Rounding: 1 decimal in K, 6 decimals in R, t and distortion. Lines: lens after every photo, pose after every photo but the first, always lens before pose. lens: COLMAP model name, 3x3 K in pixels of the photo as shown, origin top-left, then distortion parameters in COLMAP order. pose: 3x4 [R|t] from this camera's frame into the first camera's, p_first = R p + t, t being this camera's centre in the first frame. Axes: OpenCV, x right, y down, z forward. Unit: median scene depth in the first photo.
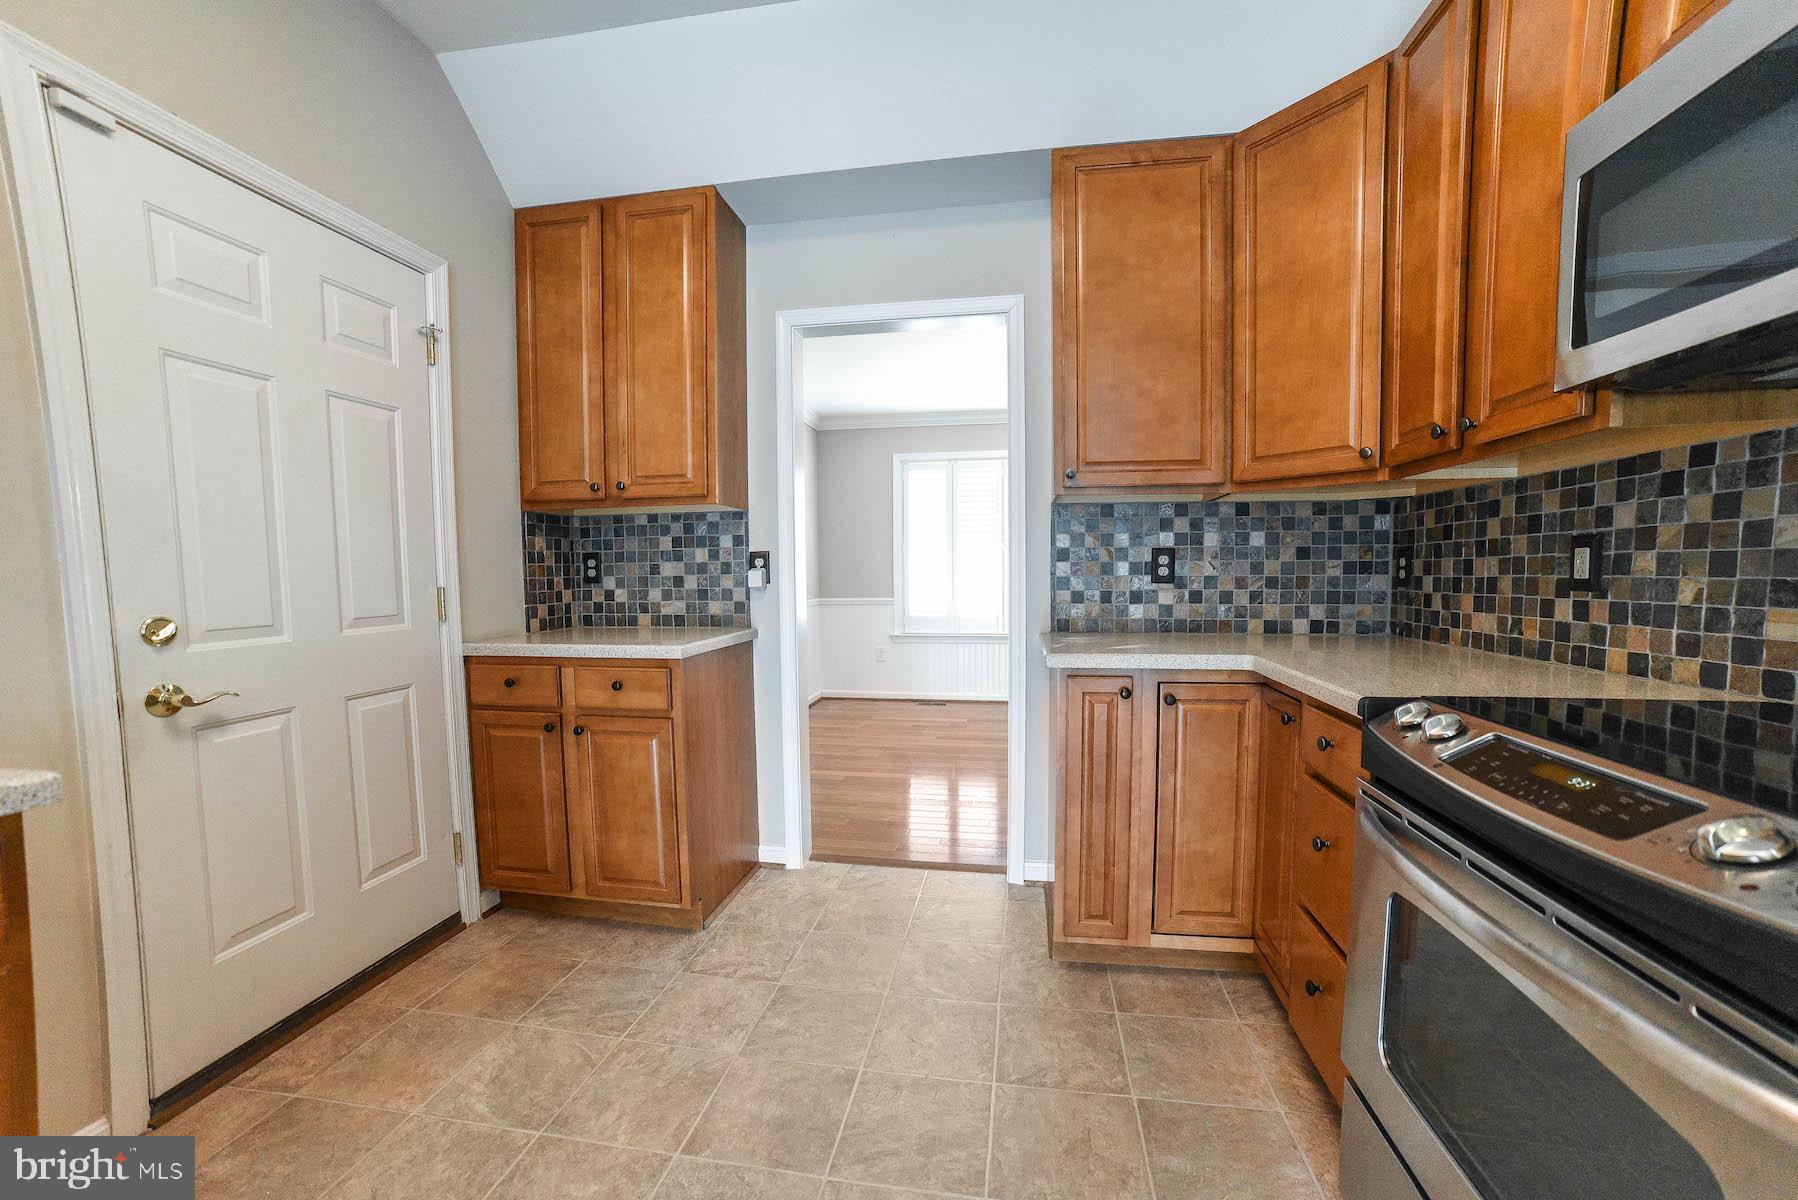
lens RADIAL K [[716.8, 0, 901.5], [0, 716.8, 614.0], [0, 0, 1]] dist [-0.078806, 0.039055]
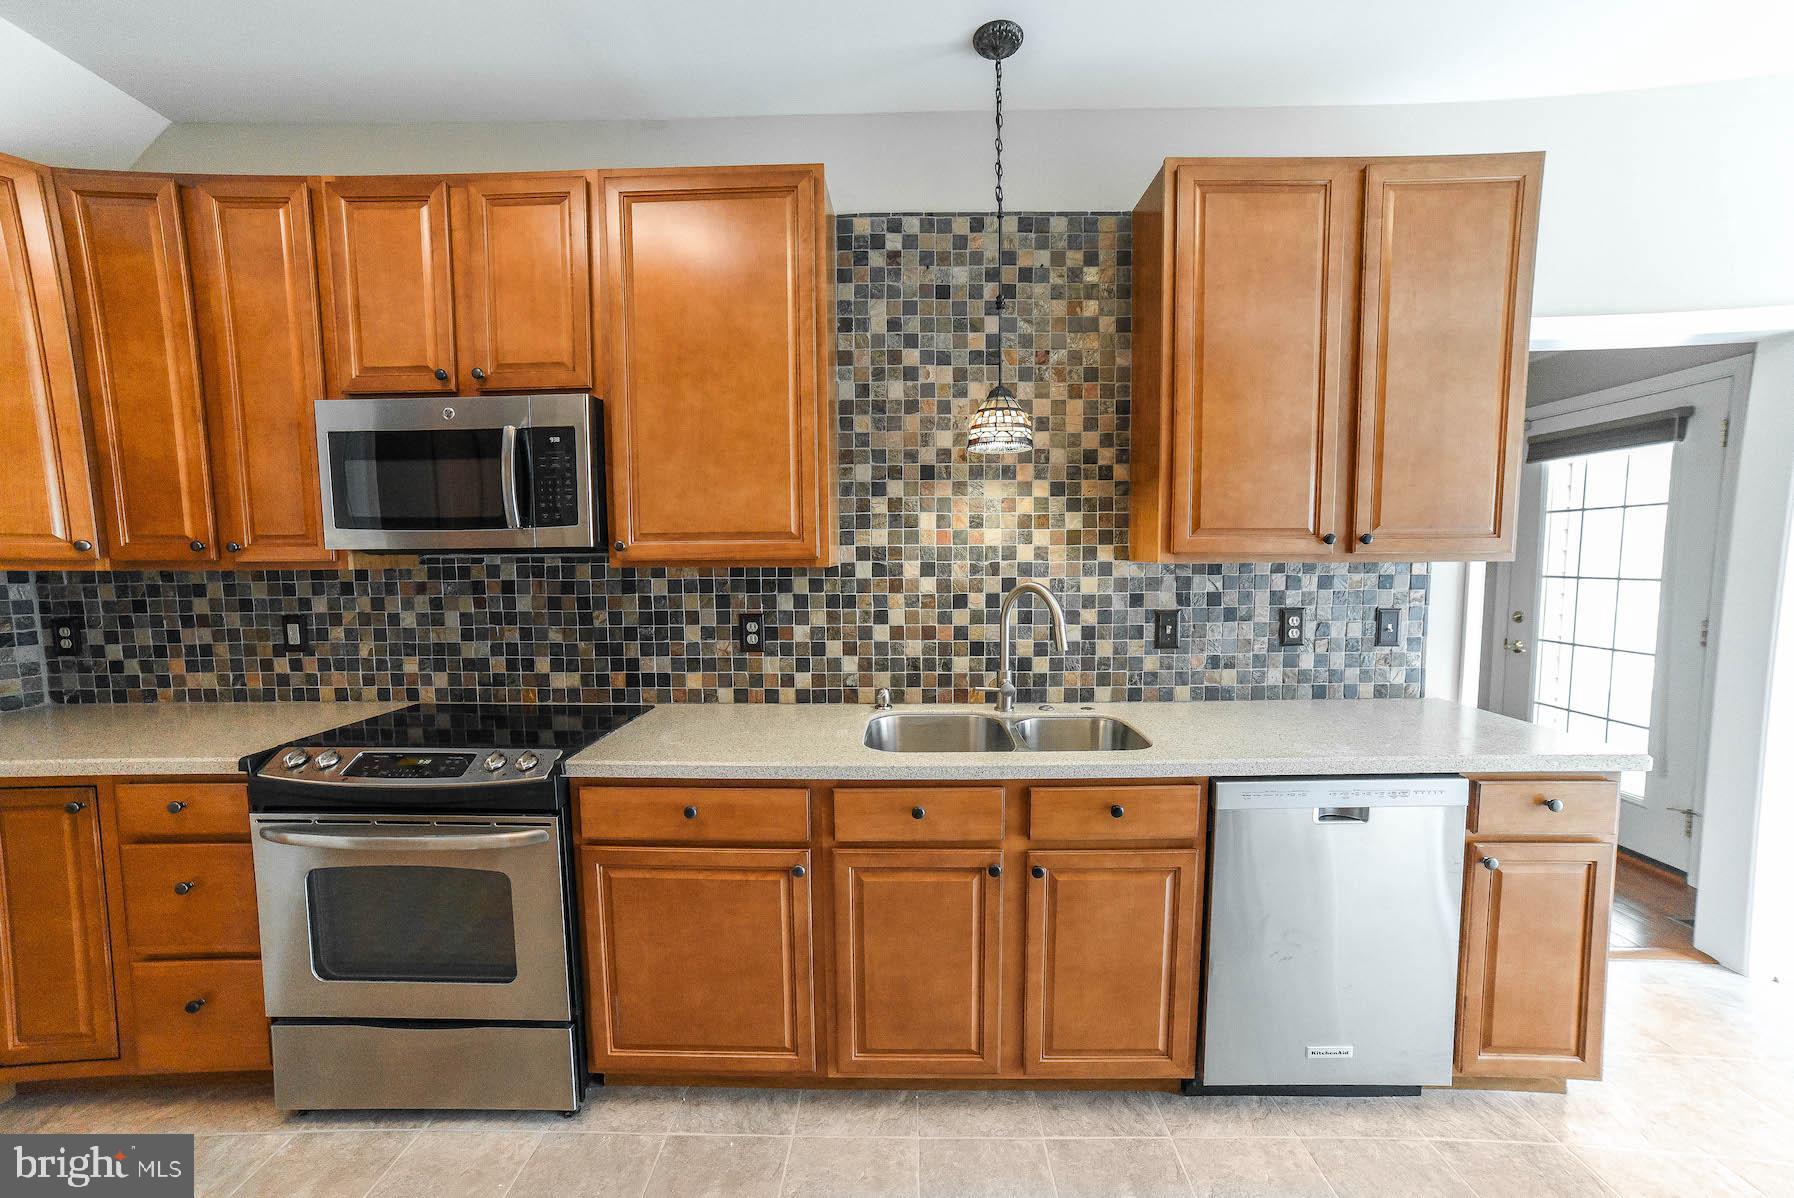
lens RADIAL K [[710.3, 0, 897.6], [0, 710.3, 614.3], [0, 0, 1]] dist [-0.071110, 0.038866]
pose [[-0.145365, -0.072345, 0.986730, -0.511388], [0.069869, 0.994082, 0.083177, -0.111097], [-0.986908, 0.081033, -0.139450, -0.073820]]
